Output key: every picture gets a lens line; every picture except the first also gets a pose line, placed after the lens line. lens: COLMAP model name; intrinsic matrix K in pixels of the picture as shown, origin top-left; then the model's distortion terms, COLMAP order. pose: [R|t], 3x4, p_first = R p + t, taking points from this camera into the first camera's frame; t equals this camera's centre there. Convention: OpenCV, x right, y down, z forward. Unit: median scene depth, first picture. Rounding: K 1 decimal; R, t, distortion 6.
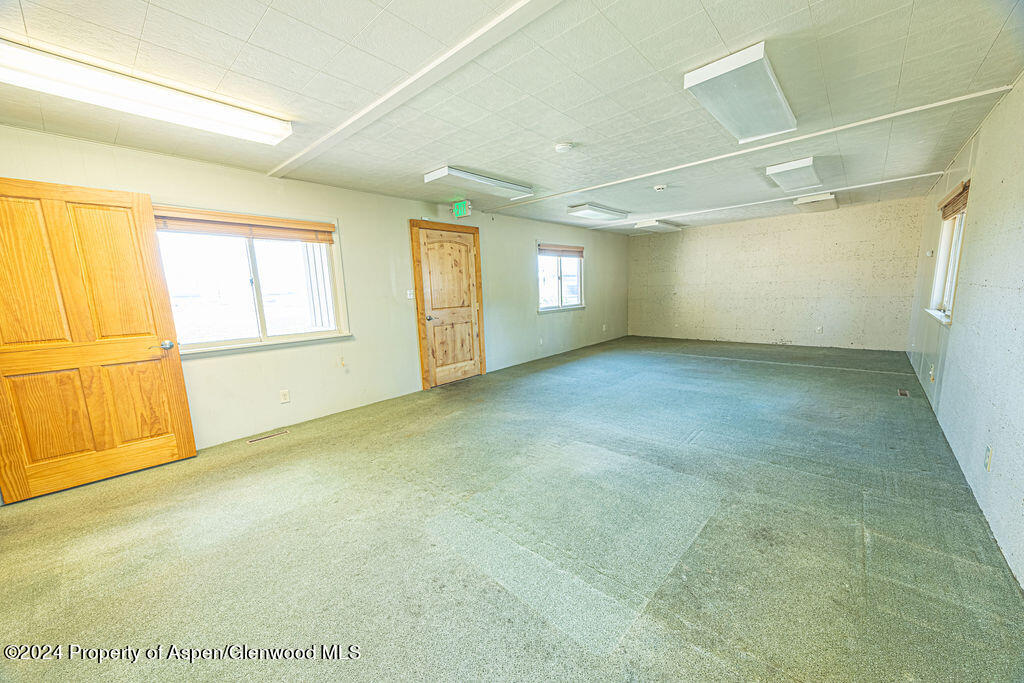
lens RADIAL K [[377.0, 0, 508.8], [0, 377.0, 345.9], [0, 0, 1]] dist [0.026247, -0.001222]
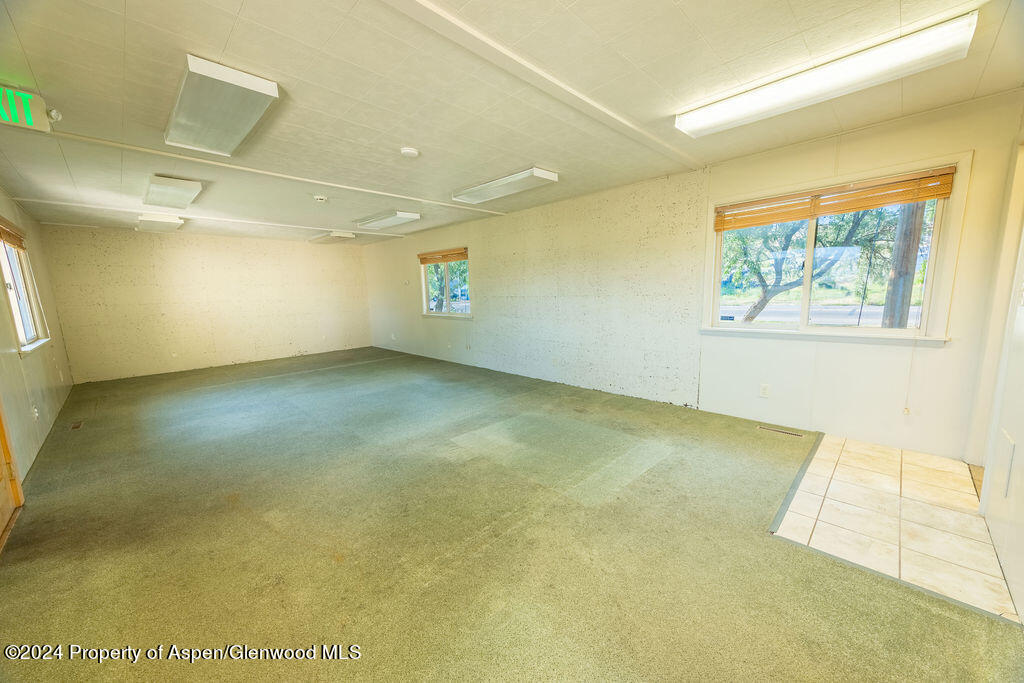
lens RADIAL K [[377.0, 0, 513.9], [0, 377.0, 343.1], [0, 0, 1]] dist [0.026247, -0.001222]
pose [[0.046319, -0.107391, 0.993137, -0.783605], [0.180741, 0.978696, 0.097400, -0.075885], [-0.982439, 0.174989, 0.064742, 0.676764]]
